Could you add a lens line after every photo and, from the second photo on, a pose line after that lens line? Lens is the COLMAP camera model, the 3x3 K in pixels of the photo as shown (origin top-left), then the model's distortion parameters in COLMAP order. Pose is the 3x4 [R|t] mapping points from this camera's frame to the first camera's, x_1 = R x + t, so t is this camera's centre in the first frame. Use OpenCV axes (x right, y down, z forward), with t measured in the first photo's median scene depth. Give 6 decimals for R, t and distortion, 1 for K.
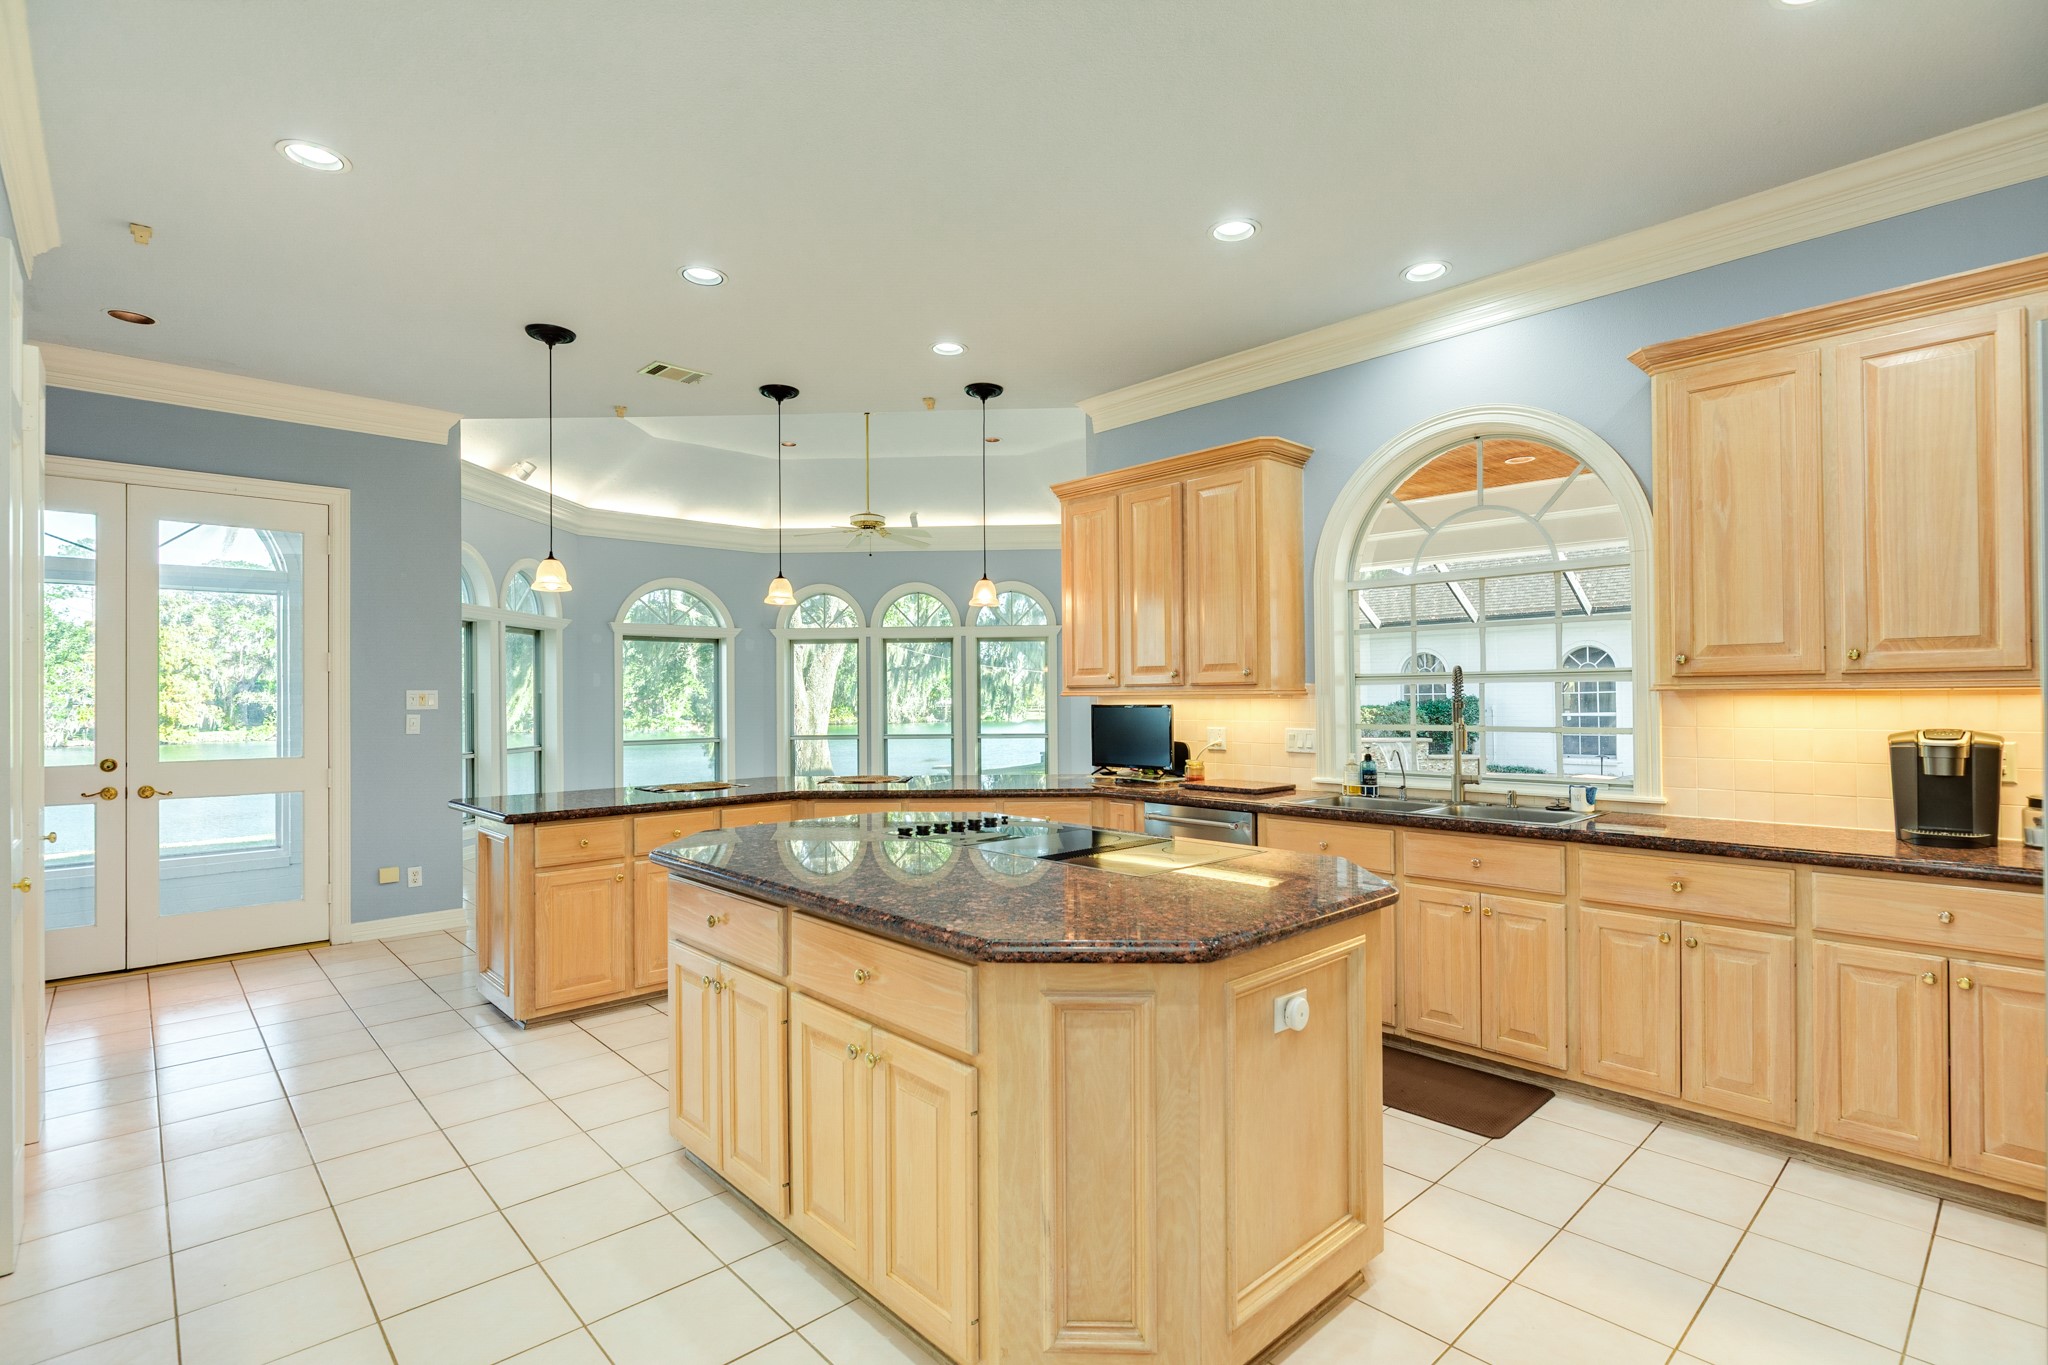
lens RADIAL K [[966.5, 0, 1013.1], [0, 966.5, 687.6], [0, 0, 1]] dist [0.001315, 0.000119]
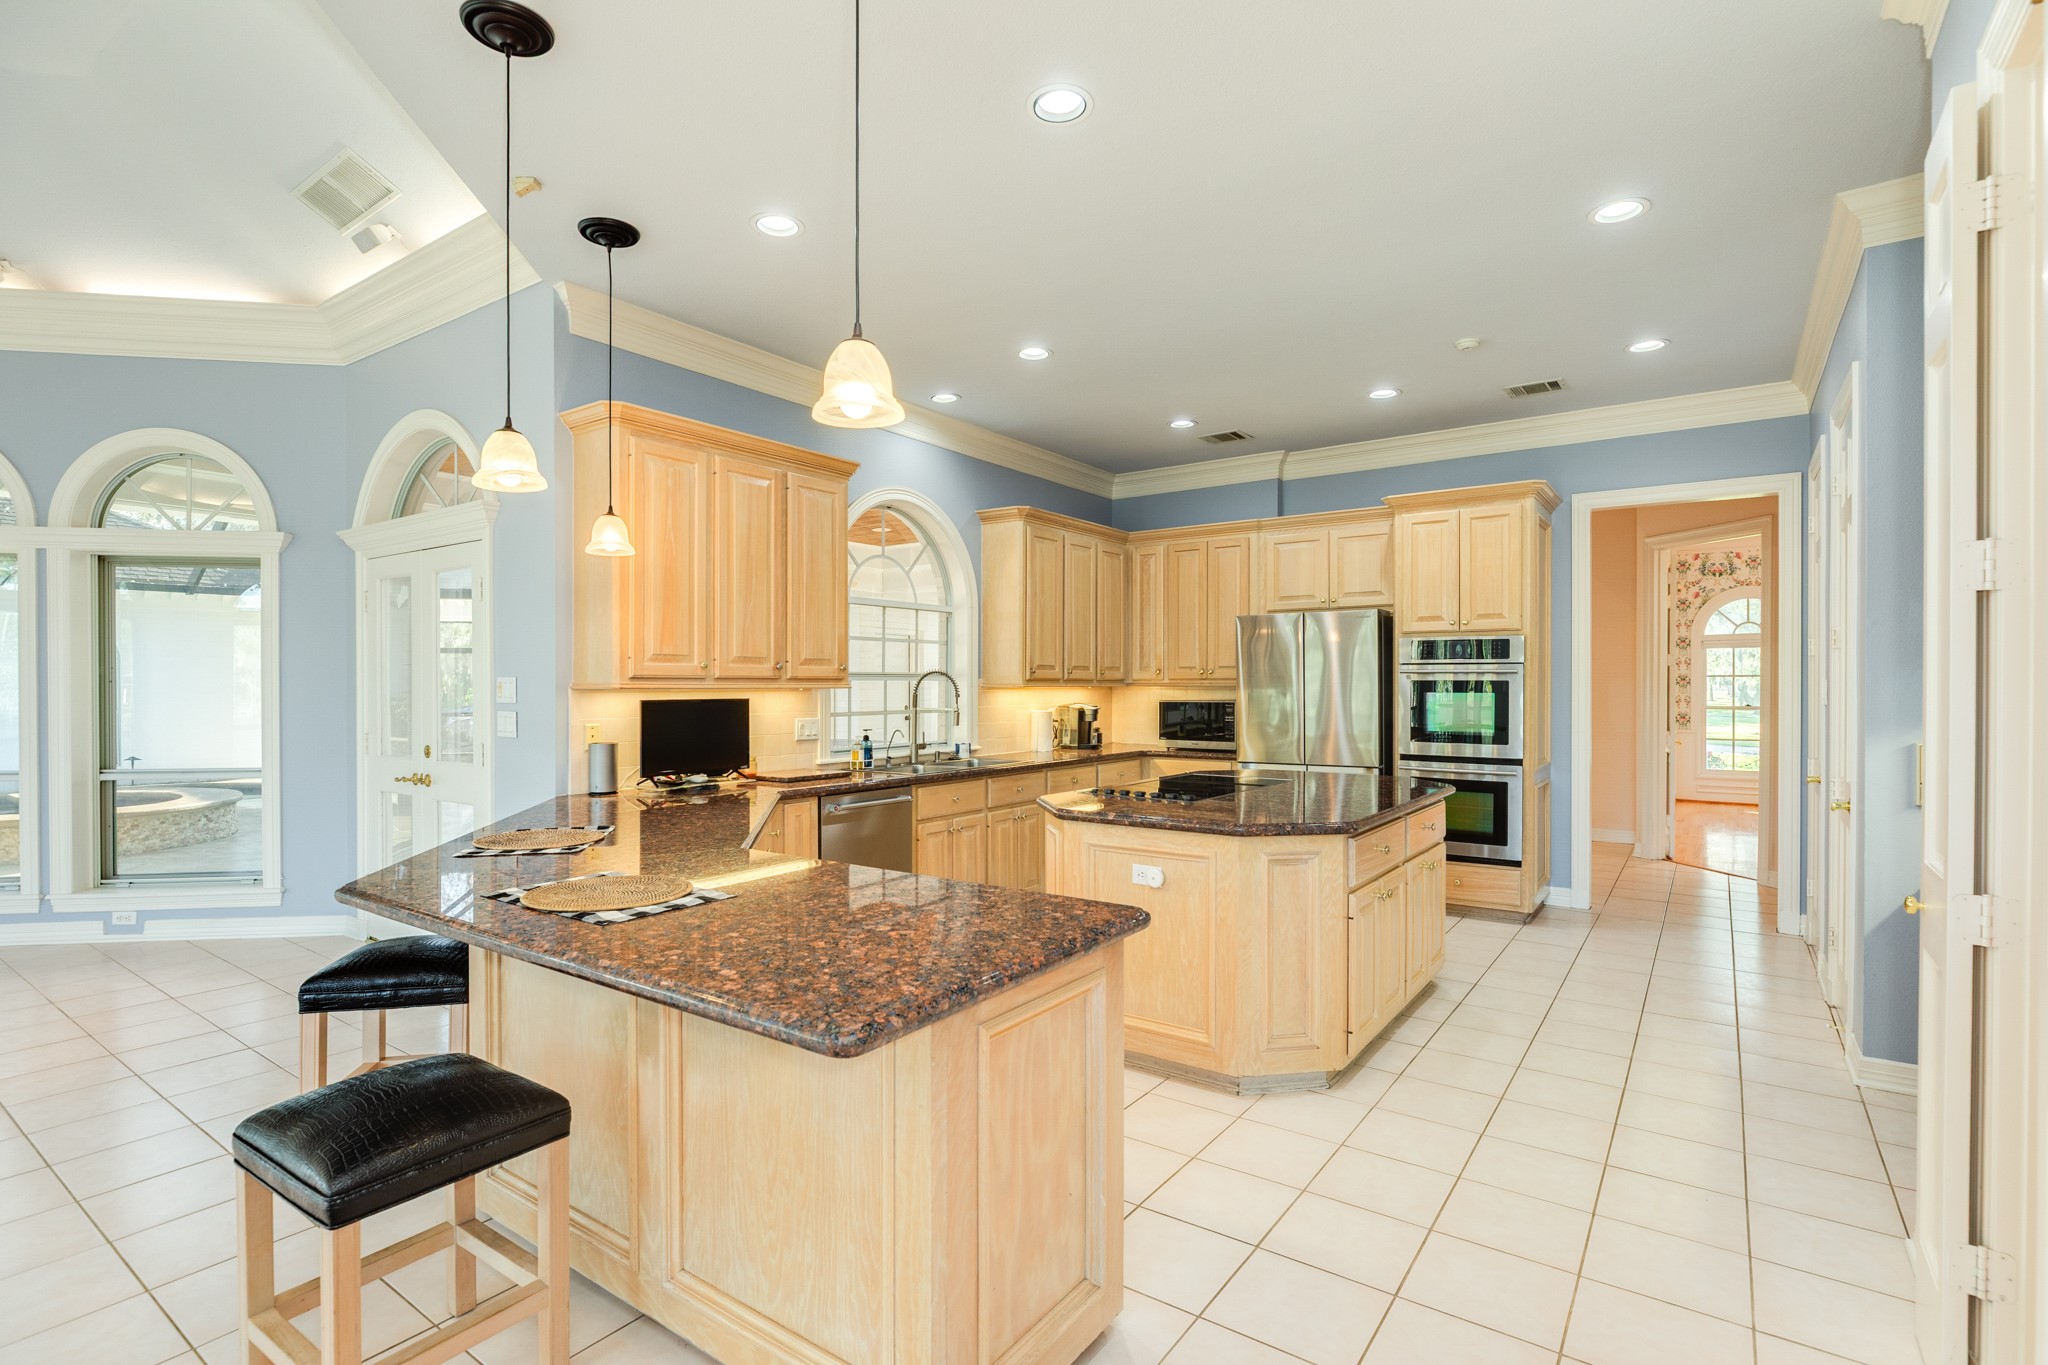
lens RADIAL K [[966.5, 0, 1013.1], [0, 966.5, 687.6], [0, 0, 1]] dist [0.001315, 0.000119]
pose [[-0.195356, 0.005157, 0.980719, -0.920336], [-0.005808, 0.999963, -0.006415, 0.013150], [-0.980715, -0.006950, -0.195318, 1.061992]]
